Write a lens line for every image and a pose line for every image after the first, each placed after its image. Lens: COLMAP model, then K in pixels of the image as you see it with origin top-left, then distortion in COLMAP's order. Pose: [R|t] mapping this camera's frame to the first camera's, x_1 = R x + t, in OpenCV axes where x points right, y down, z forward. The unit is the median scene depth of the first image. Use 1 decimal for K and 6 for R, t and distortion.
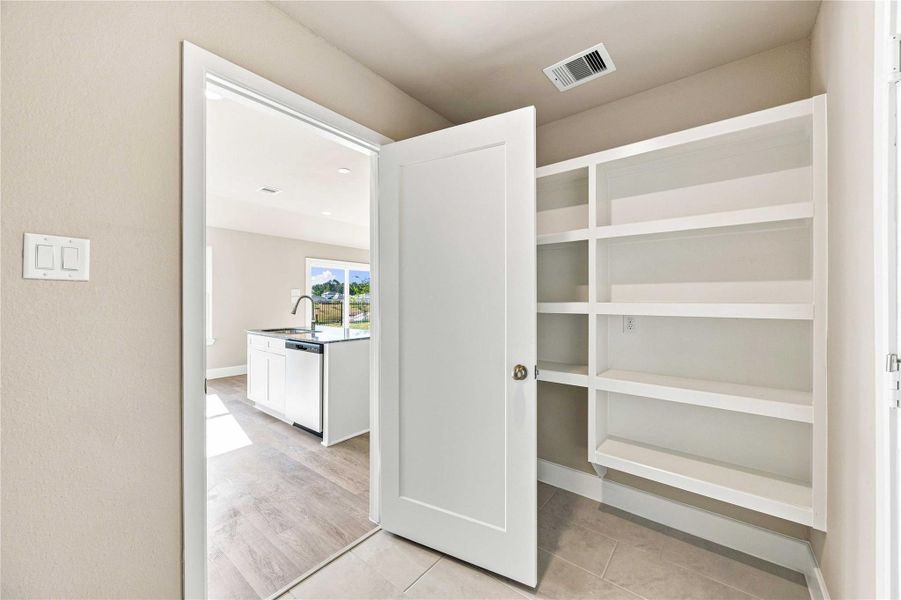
lens RADIAL K [[343.3, 0, 454.2], [0, 343.3, 301.2], [0, 0, 1]] dist [-0.002190, 0.000383]
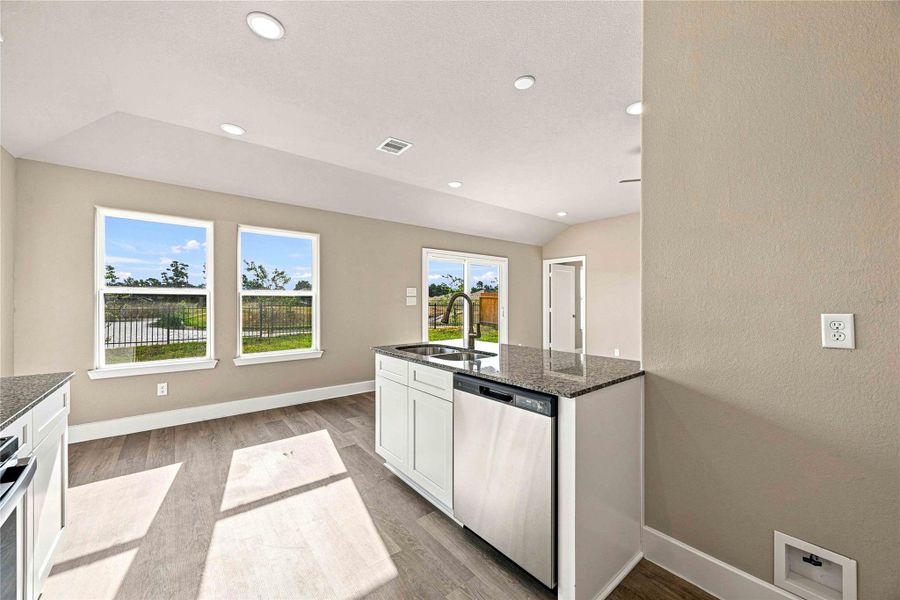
lens RADIAL K [[342.9, 0, 457.1], [0, 342.9, 301.0], [0, 0, 1]] dist [-0.002190, 0.000383]
pose [[0.978089, -0.003278, -0.208163, -0.308795], [0.002282, 0.999985, -0.005024, 0.000748], [0.208176, 0.004439, 0.978081, 0.390567]]
